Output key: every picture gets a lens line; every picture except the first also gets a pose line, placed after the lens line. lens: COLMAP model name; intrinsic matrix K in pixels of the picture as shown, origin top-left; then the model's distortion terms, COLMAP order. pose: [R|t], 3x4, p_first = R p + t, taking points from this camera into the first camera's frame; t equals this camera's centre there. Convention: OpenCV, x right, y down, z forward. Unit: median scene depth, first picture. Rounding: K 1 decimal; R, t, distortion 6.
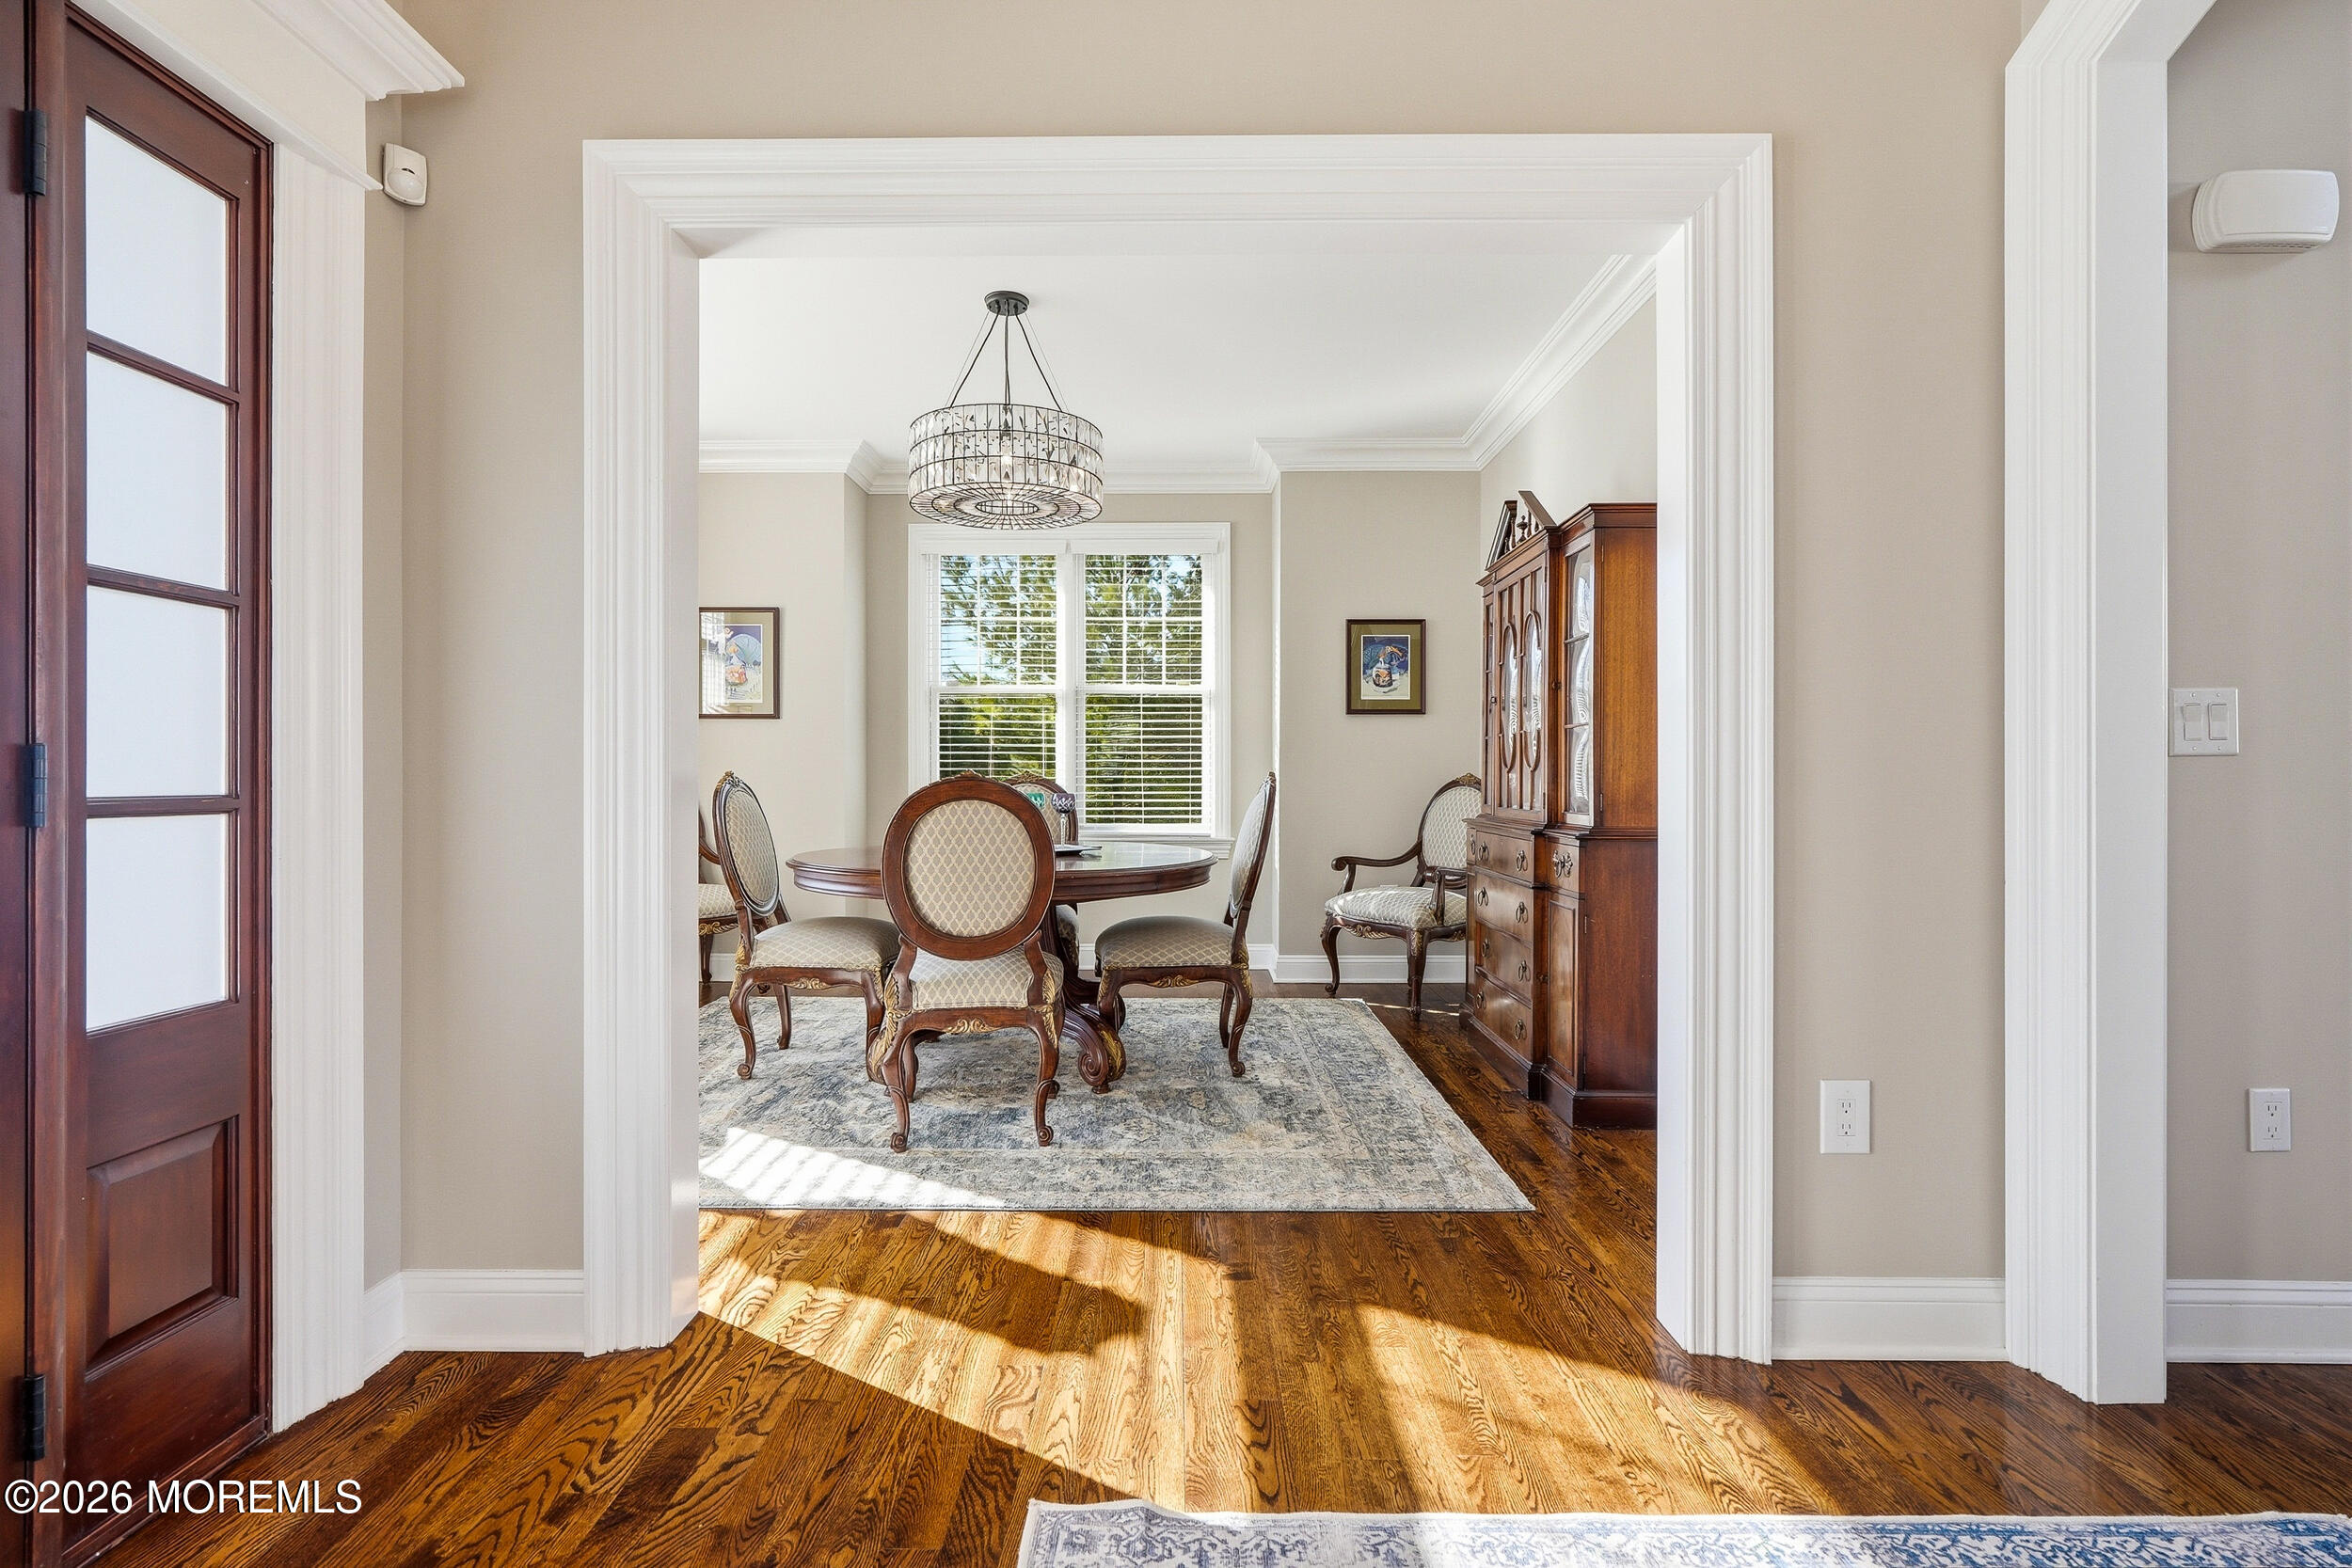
lens RADIAL K [[1057.4, 0, 1175.4], [0, 1057.4, 771.6], [0, 0, 1]] dist [-0.002848, 0.000189]
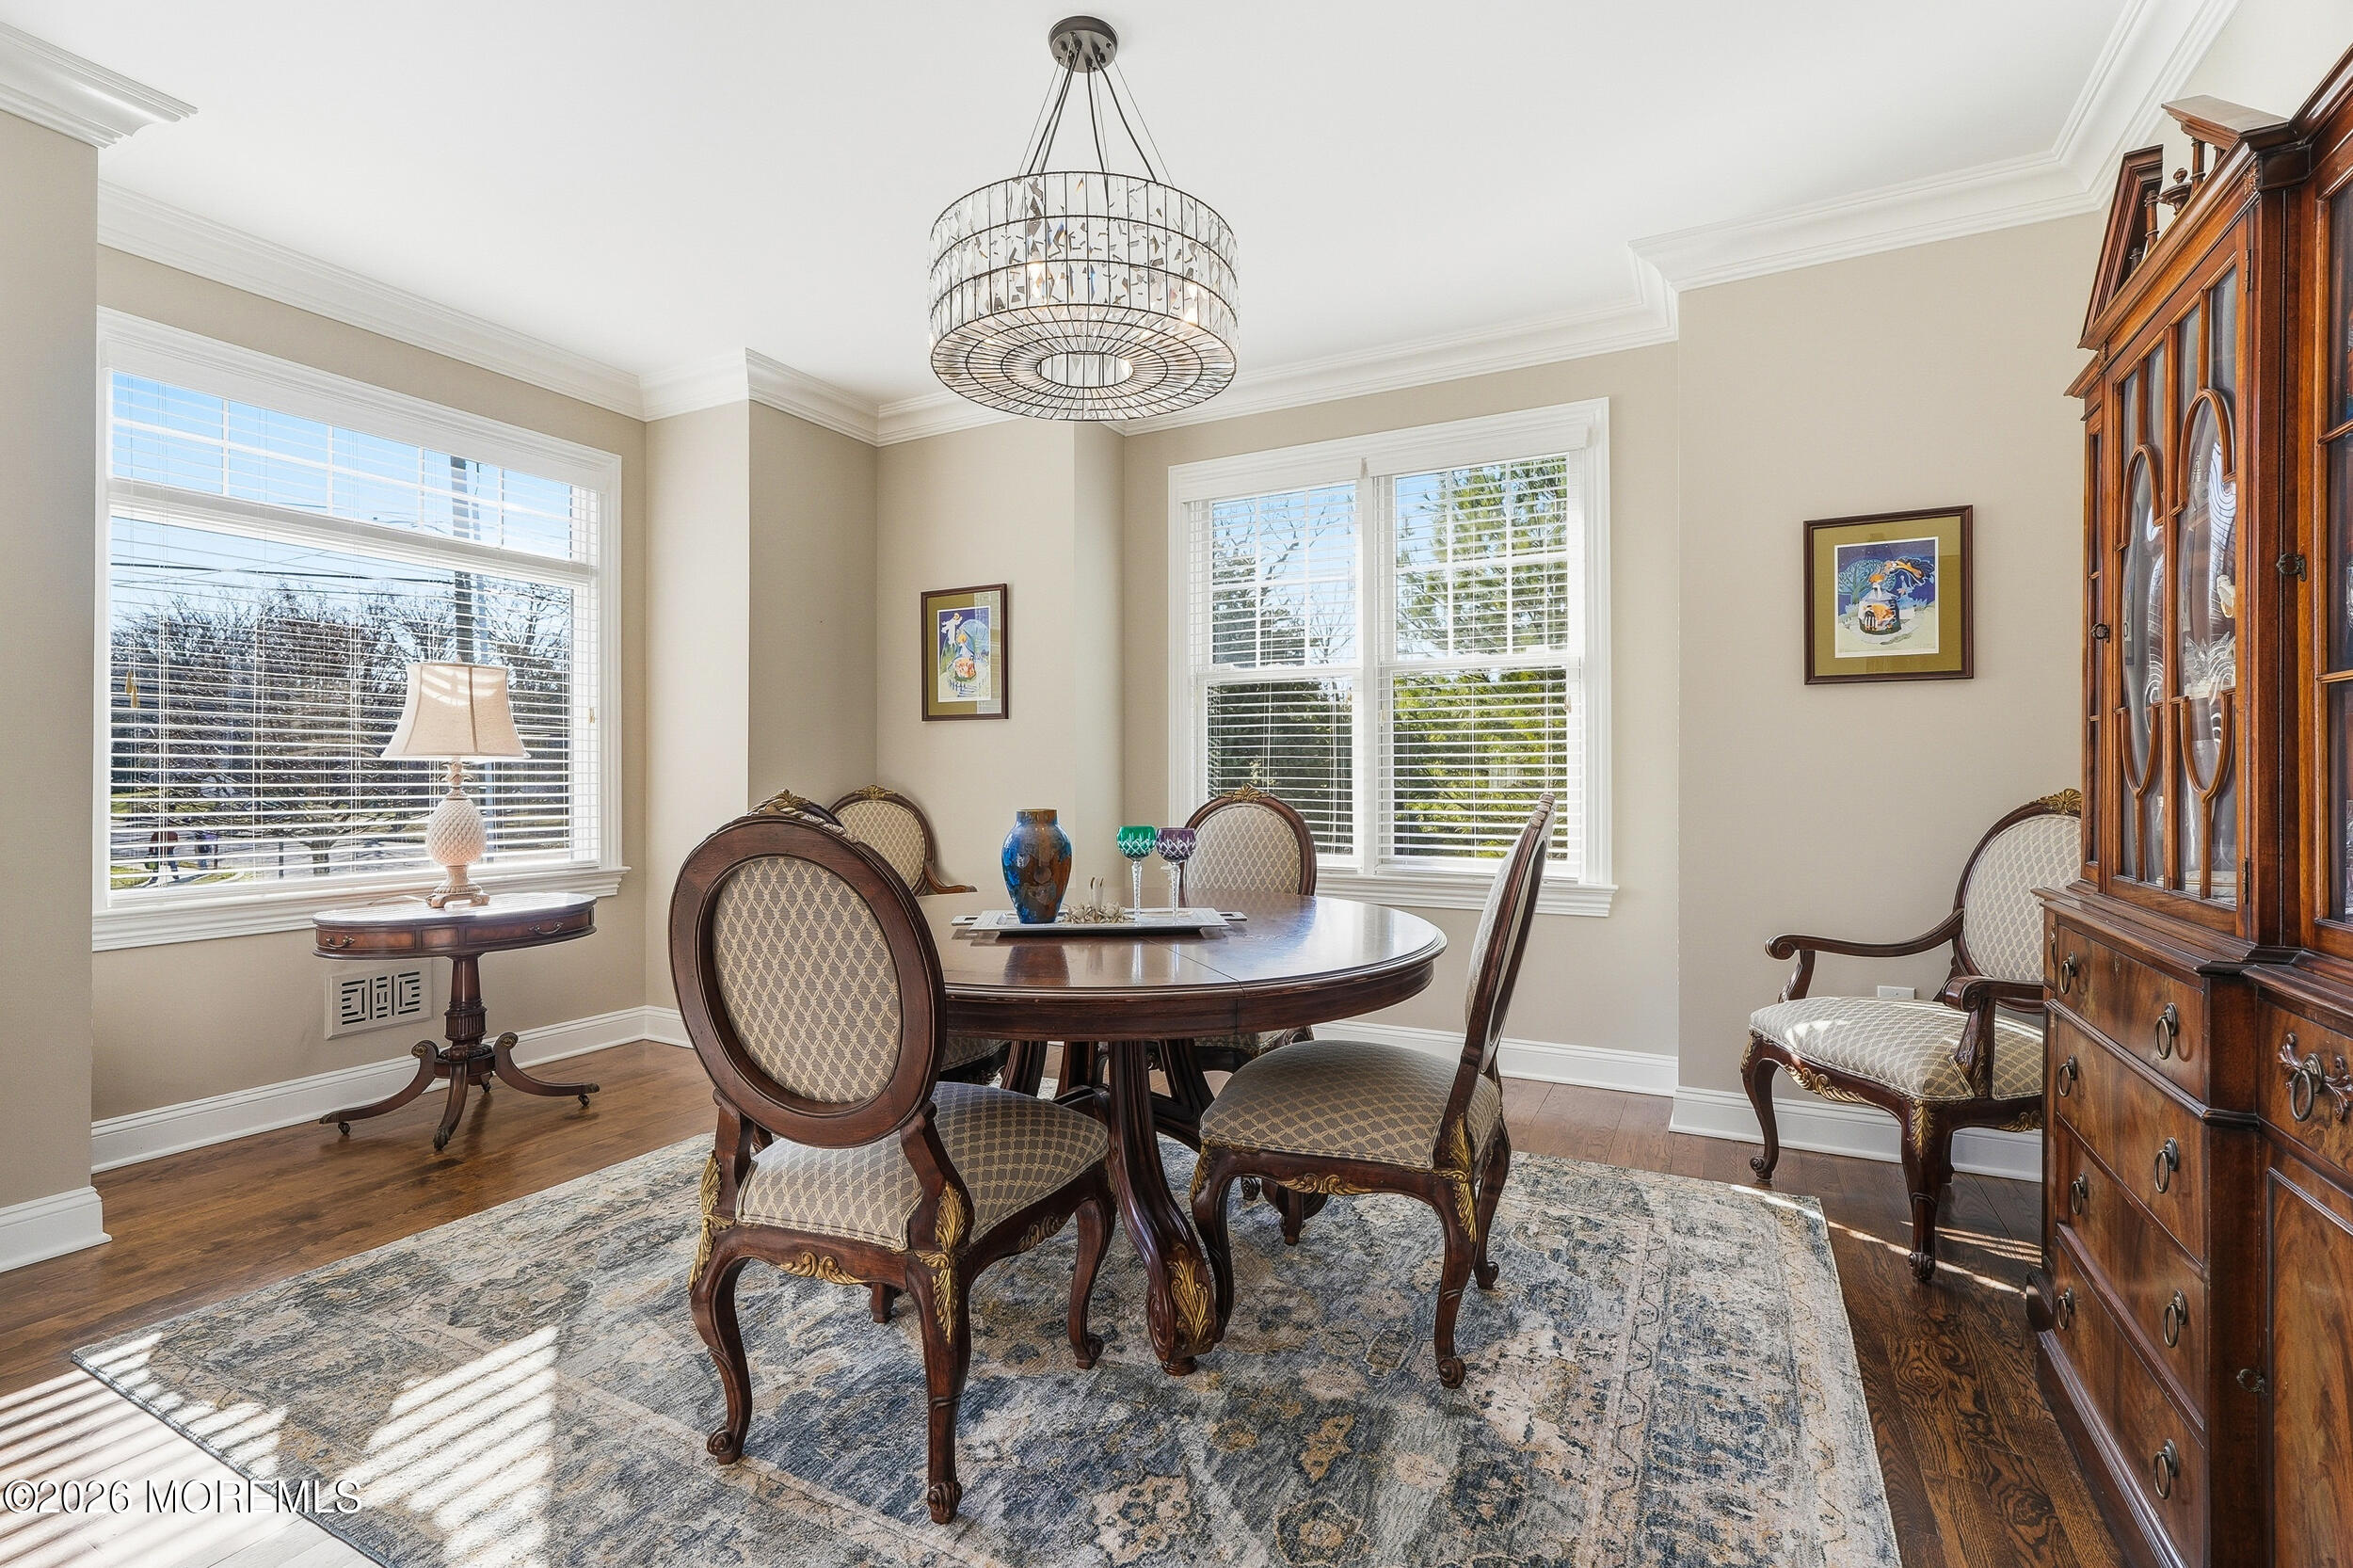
lens RADIAL K [[1057.9, 0, 1175.9], [0, 1057.9, 771.6], [0, 0, 1]] dist [-0.002848, 0.000189]
pose [[0.887473, -0.004031, -0.460841, 0.148409], [0.004618, 0.999989, 0.000146, -0.010421], [0.460836, -0.002258, 0.887482, 0.398043]]
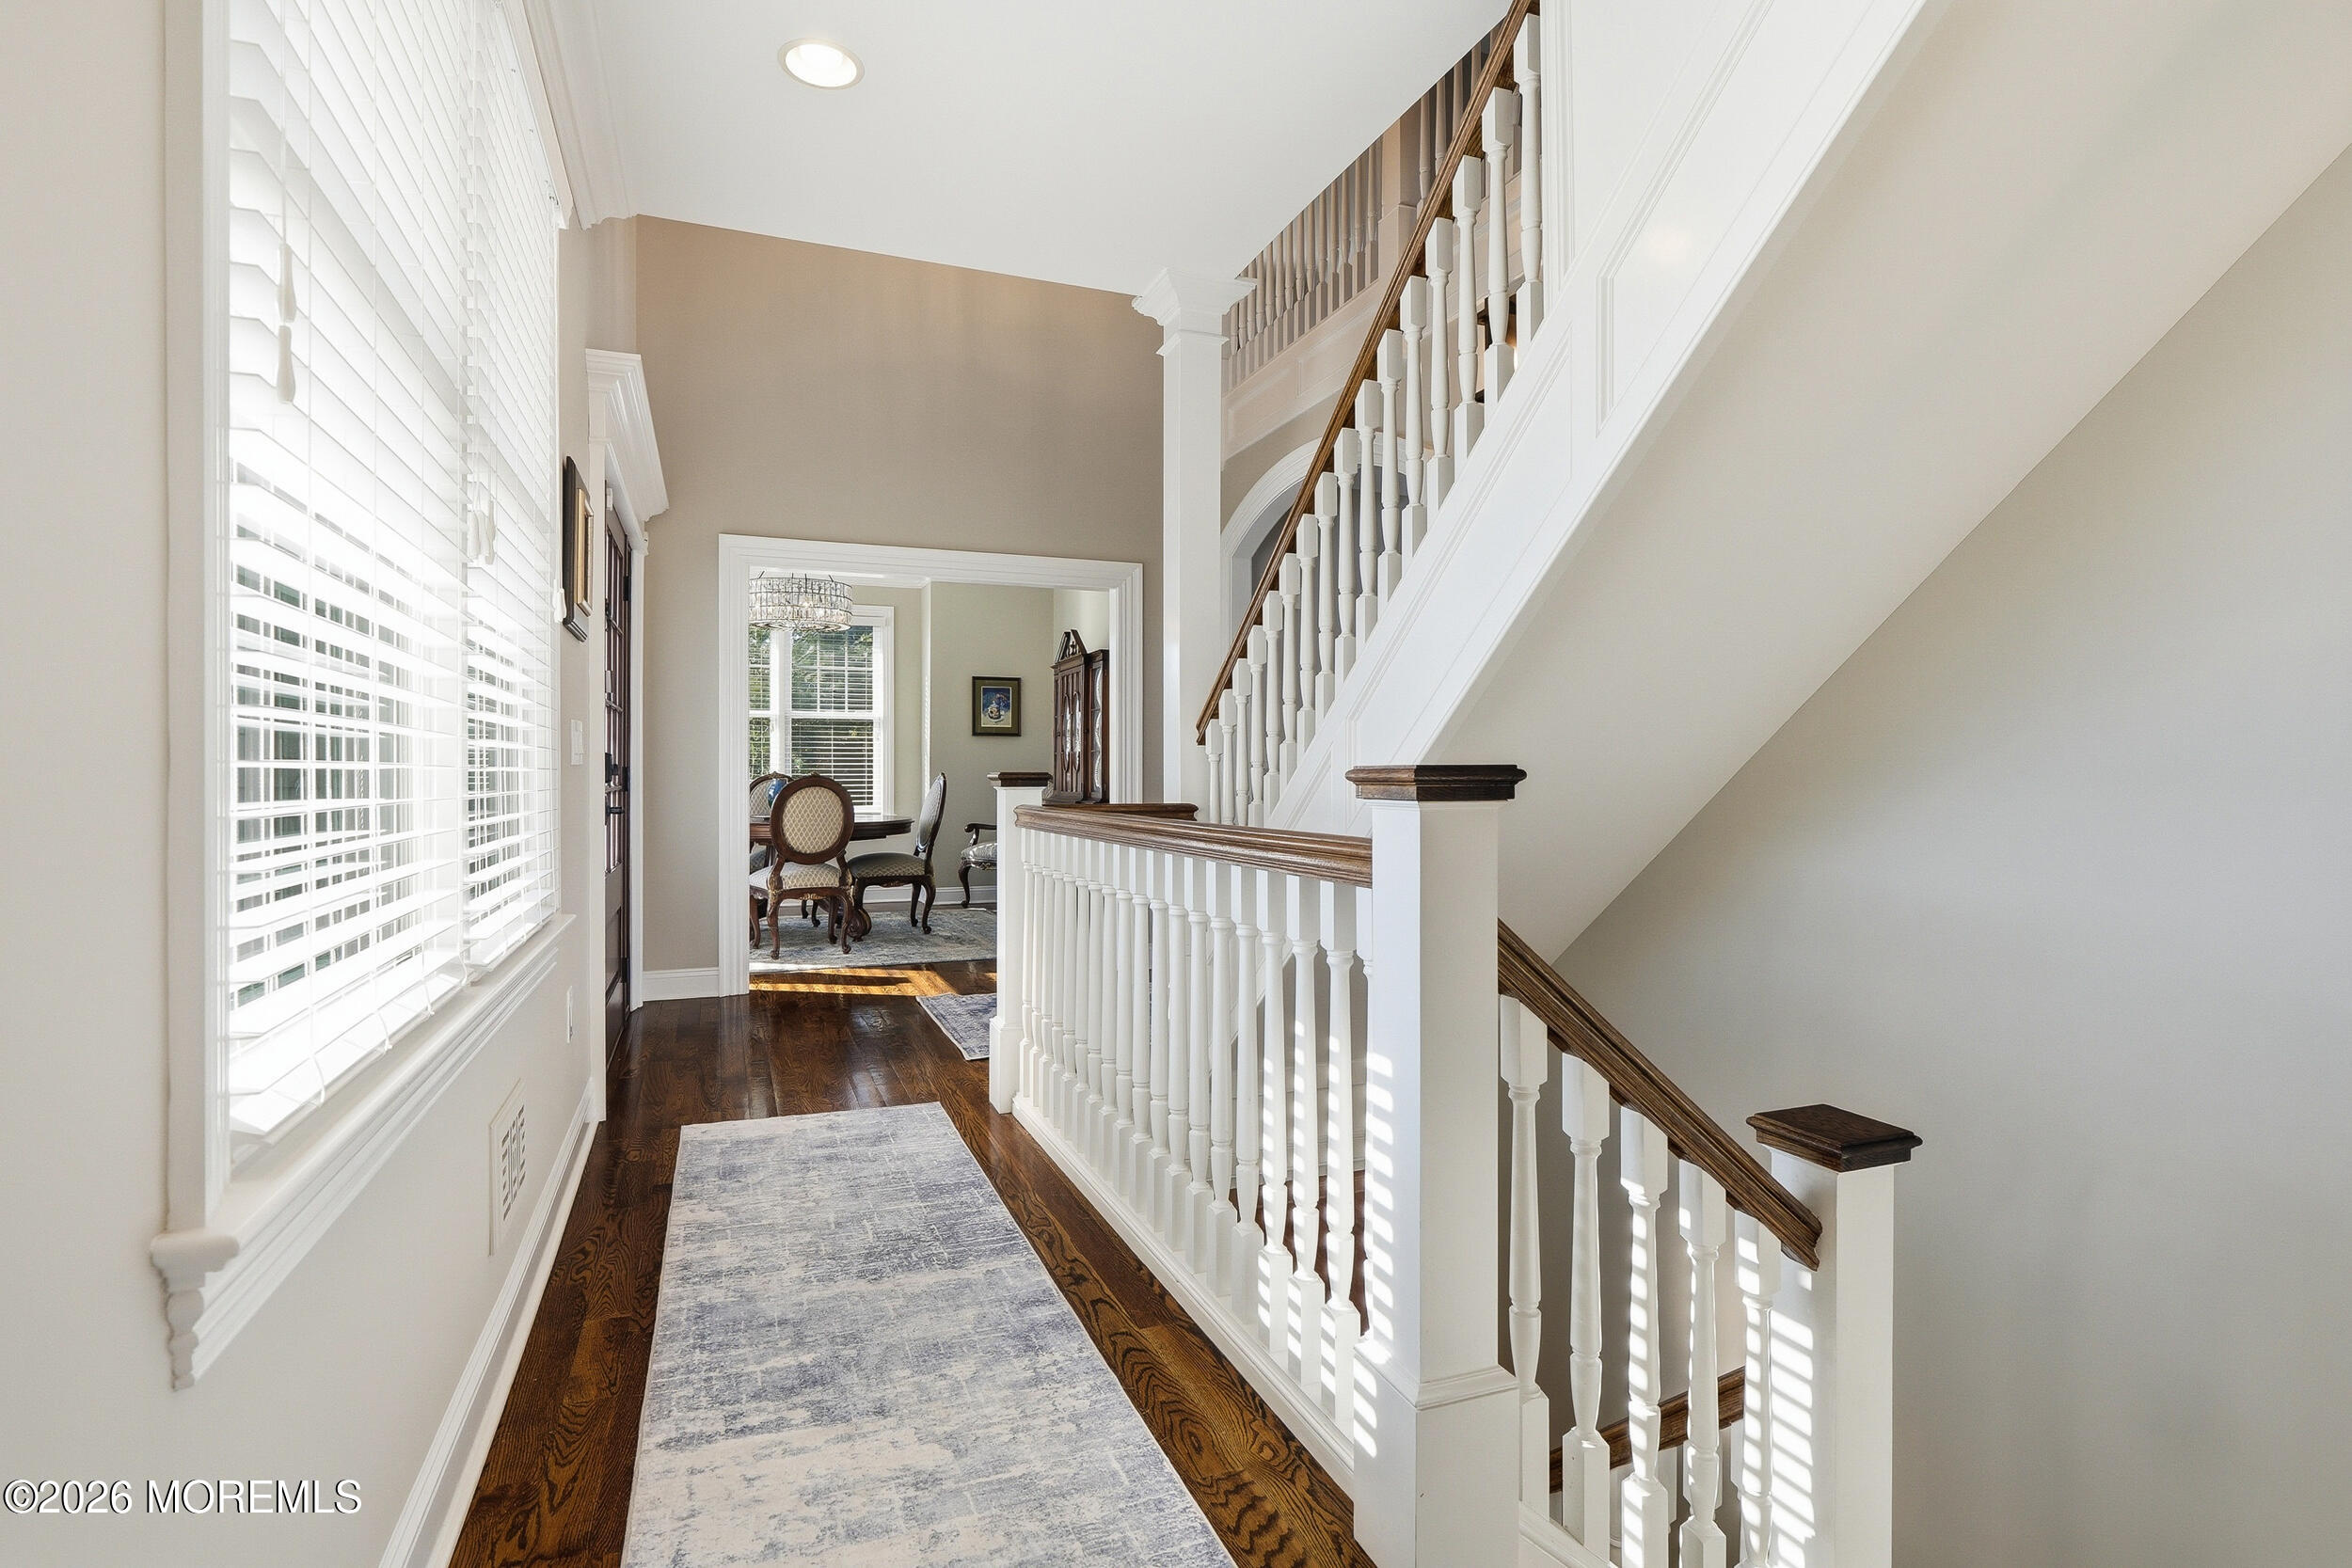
lens RADIAL K [[1152.5, 0, 1176.0], [0, 1152.5, 784.0], [0, 0, 1]] dist [0.003667, 0.000218]
pose [[0.928018, -0.004203, 0.372511, -0.246060], [-0.001383, 0.999891, 0.014725, -0.008256], [-0.372532, -0.014180, 0.927911, -0.895286]]
